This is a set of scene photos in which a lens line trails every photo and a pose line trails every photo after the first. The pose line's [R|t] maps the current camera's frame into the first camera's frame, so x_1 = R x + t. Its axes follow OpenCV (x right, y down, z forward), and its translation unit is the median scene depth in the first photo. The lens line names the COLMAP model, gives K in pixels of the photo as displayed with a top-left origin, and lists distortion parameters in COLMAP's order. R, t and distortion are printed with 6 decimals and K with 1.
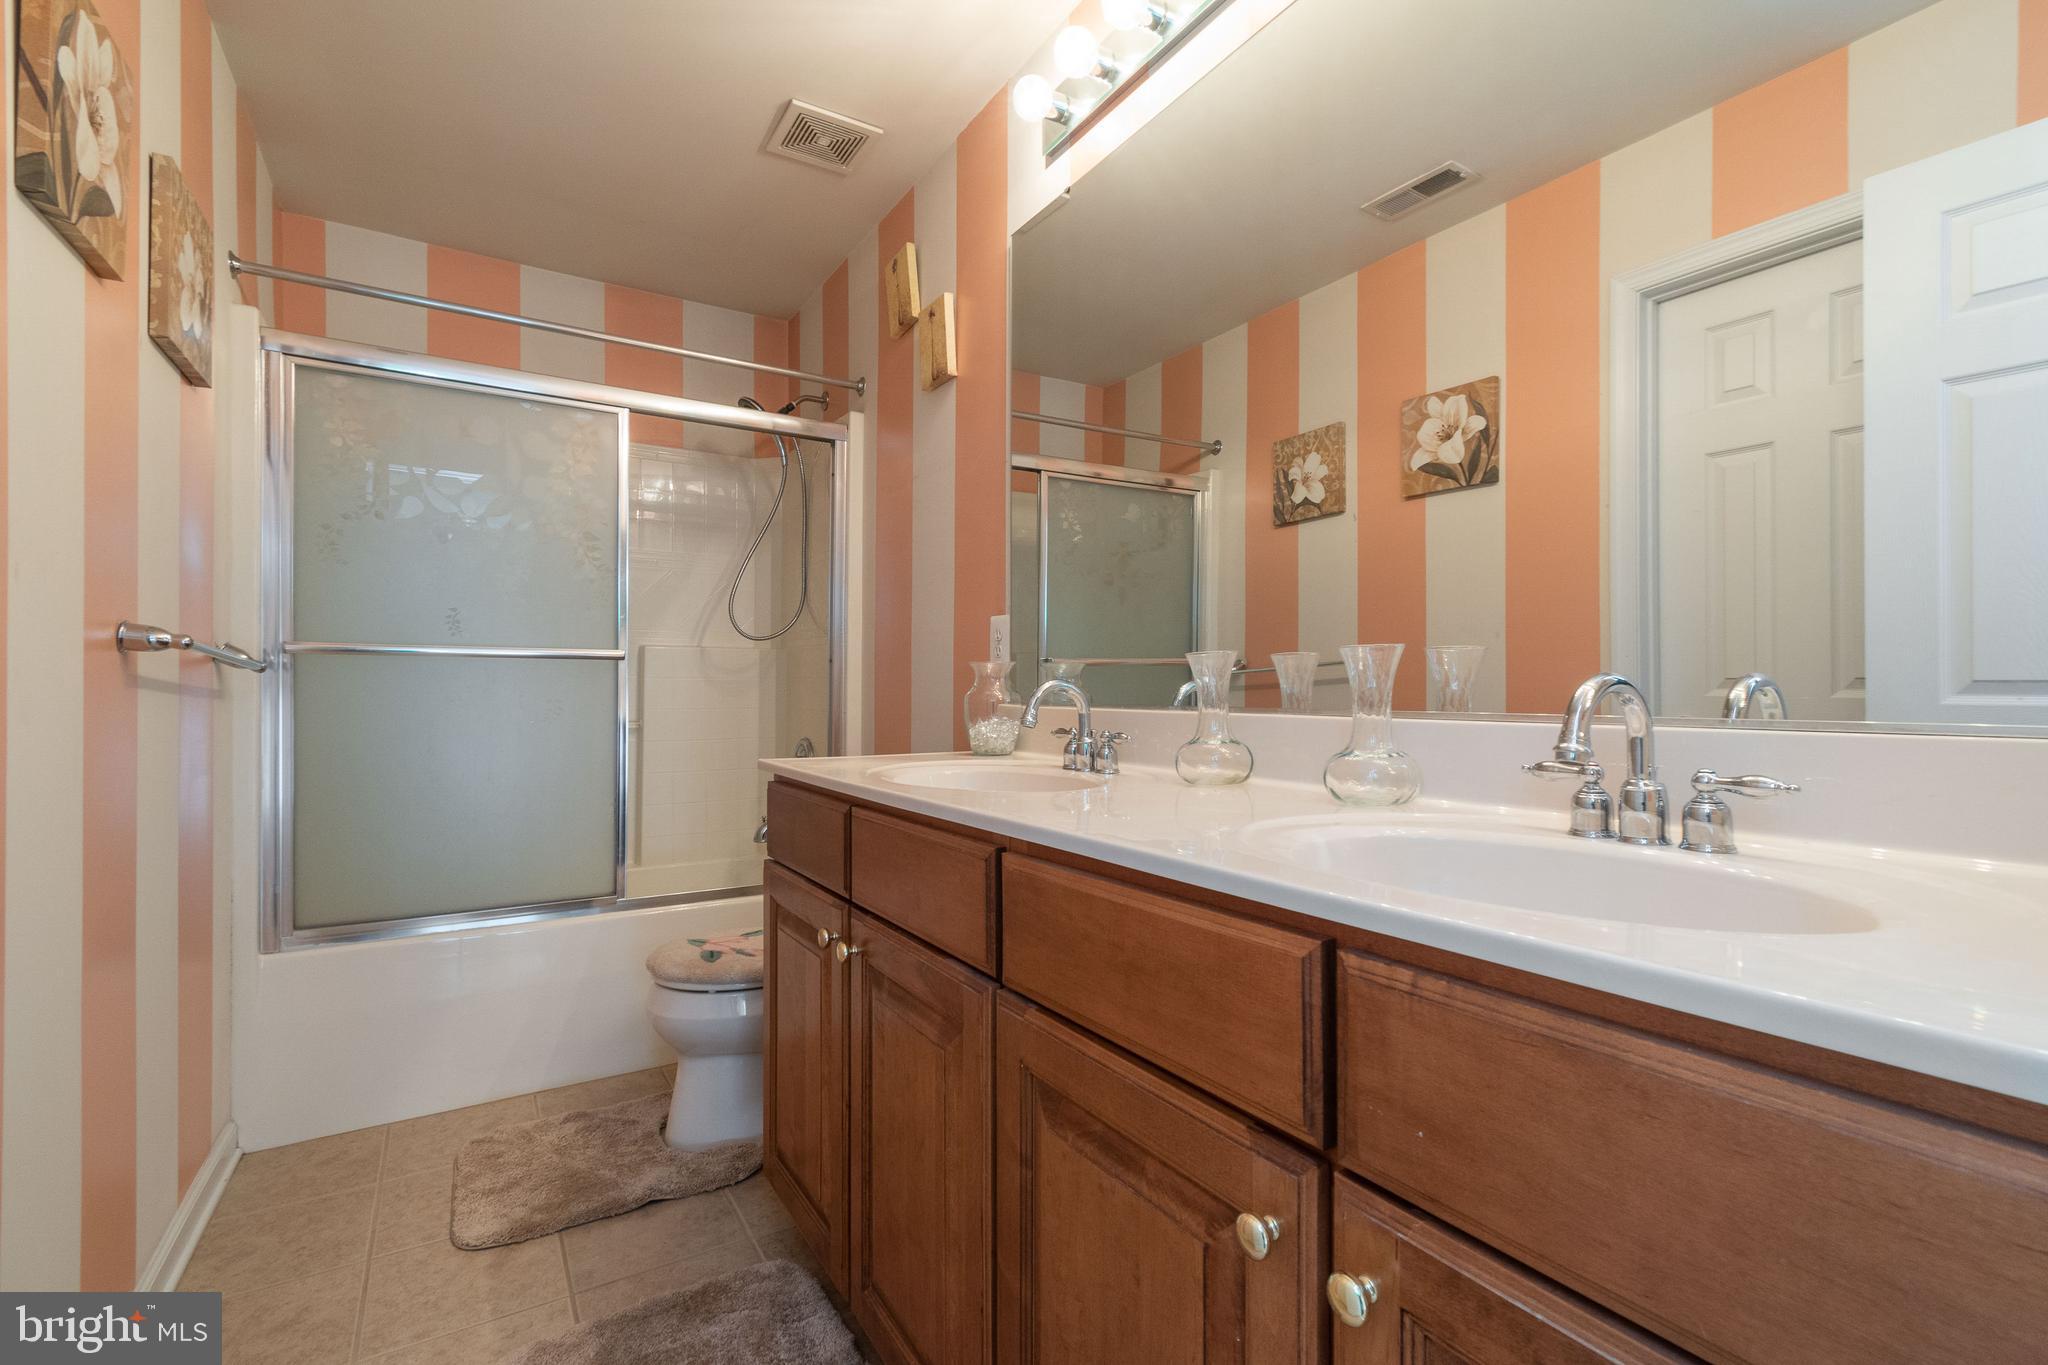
lens RADIAL K [[923.0, 0, 1028.3], [0, 923.0, 649.6], [0, 0, 1]] dist [-0.001072, -0.000601]
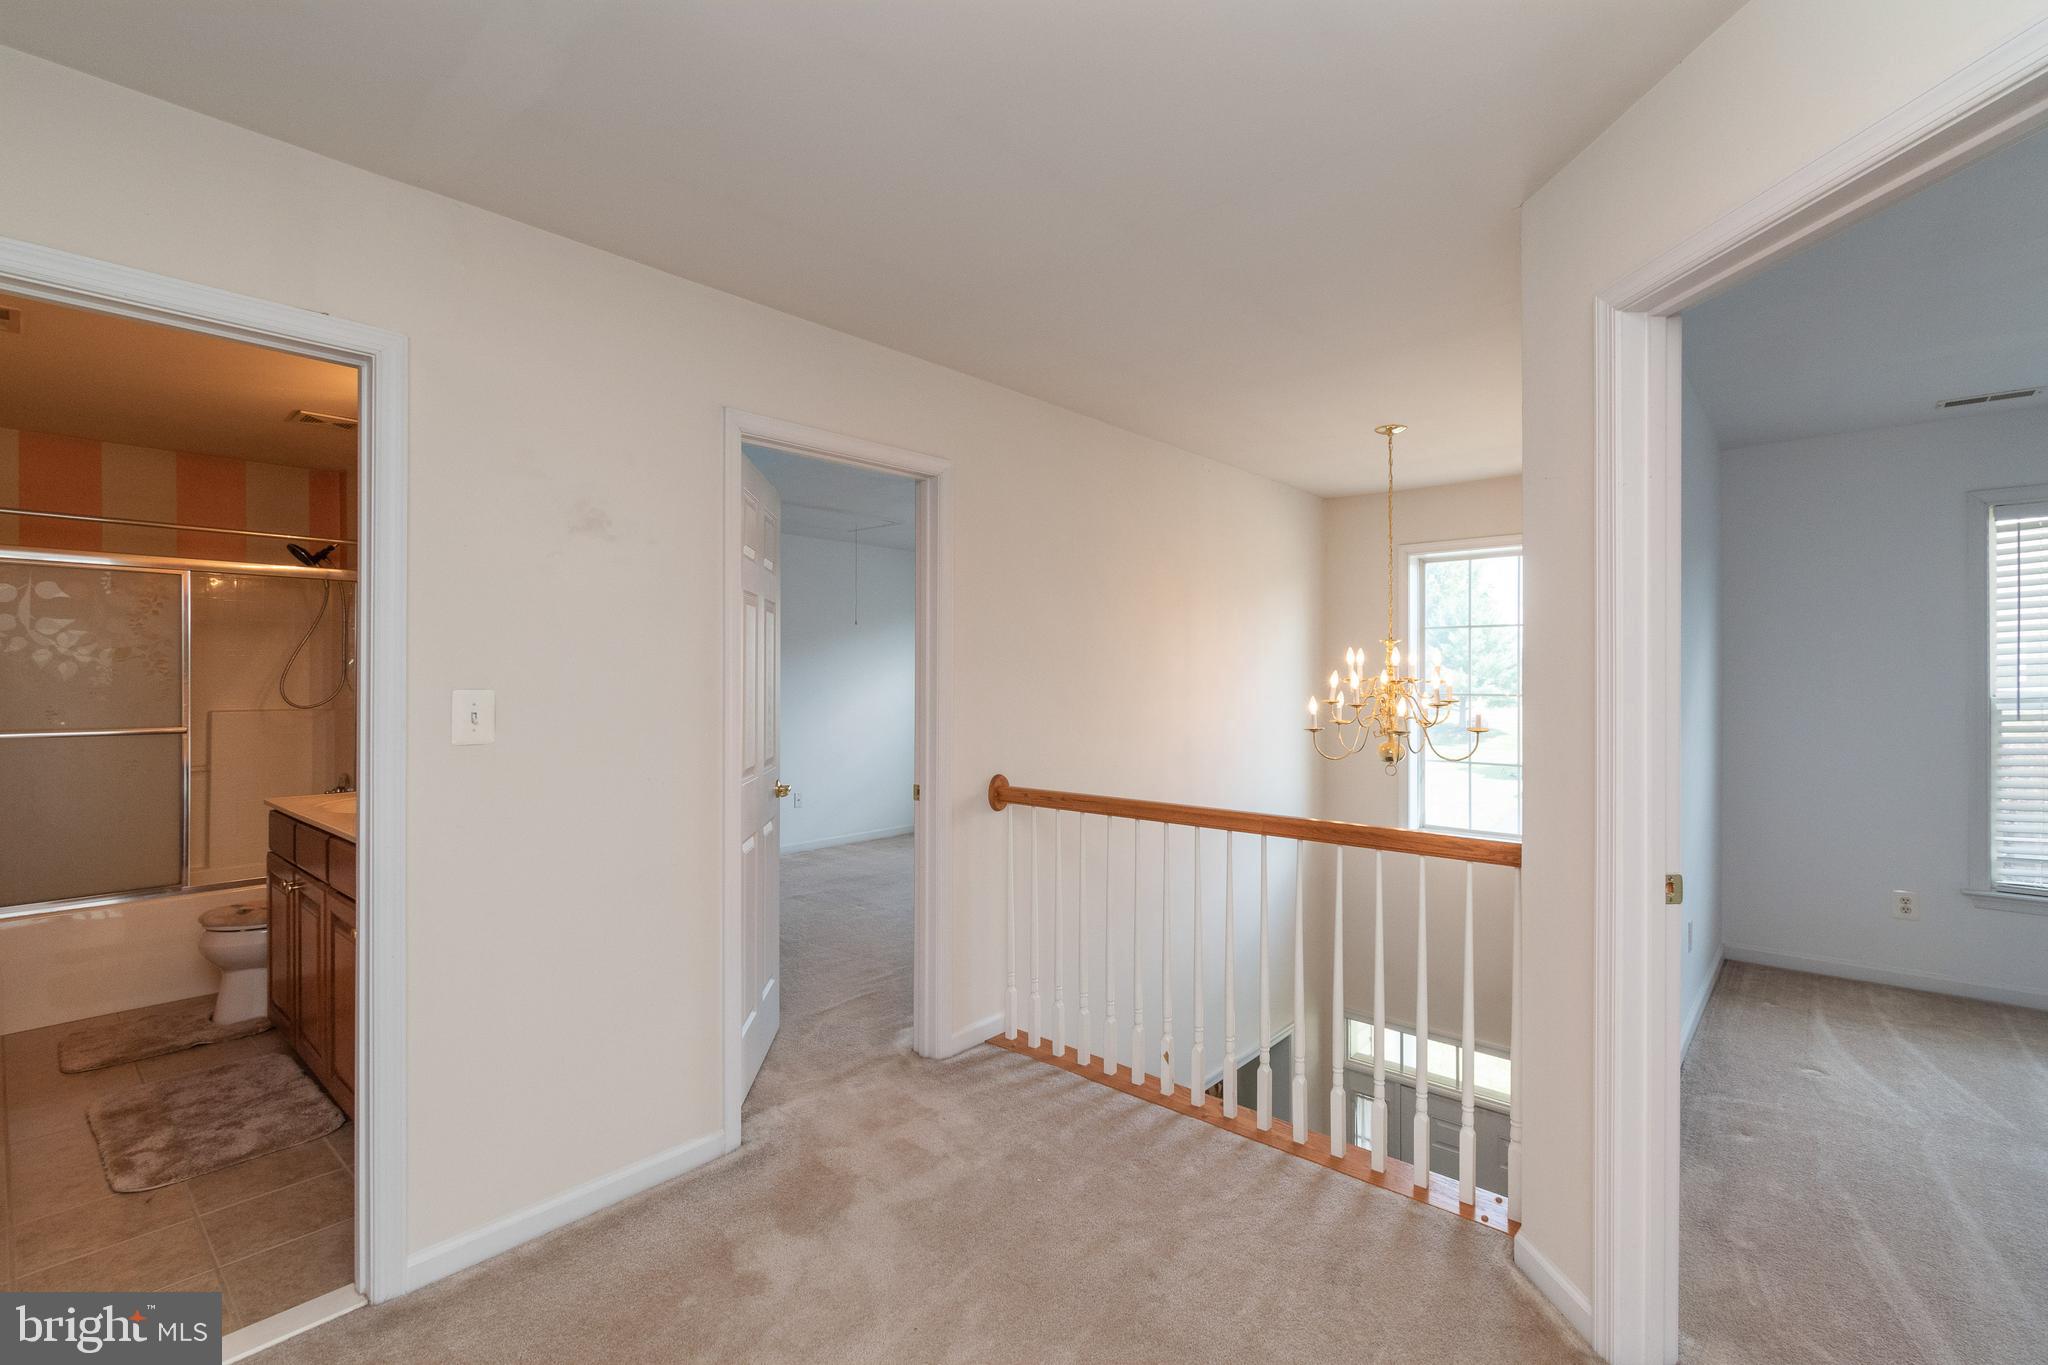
lens RADIAL K [[923.0, 0, 1028.3], [0, 923.0, 649.6], [0, 0, 1]] dist [-0.001072, -0.000601]
pose [[0.958031, 0.005193, 0.286616, 0.532851], [-0.008511, 0.999910, 0.010333, -0.175879], [-0.286537, -0.012339, 0.957990, -1.004224]]
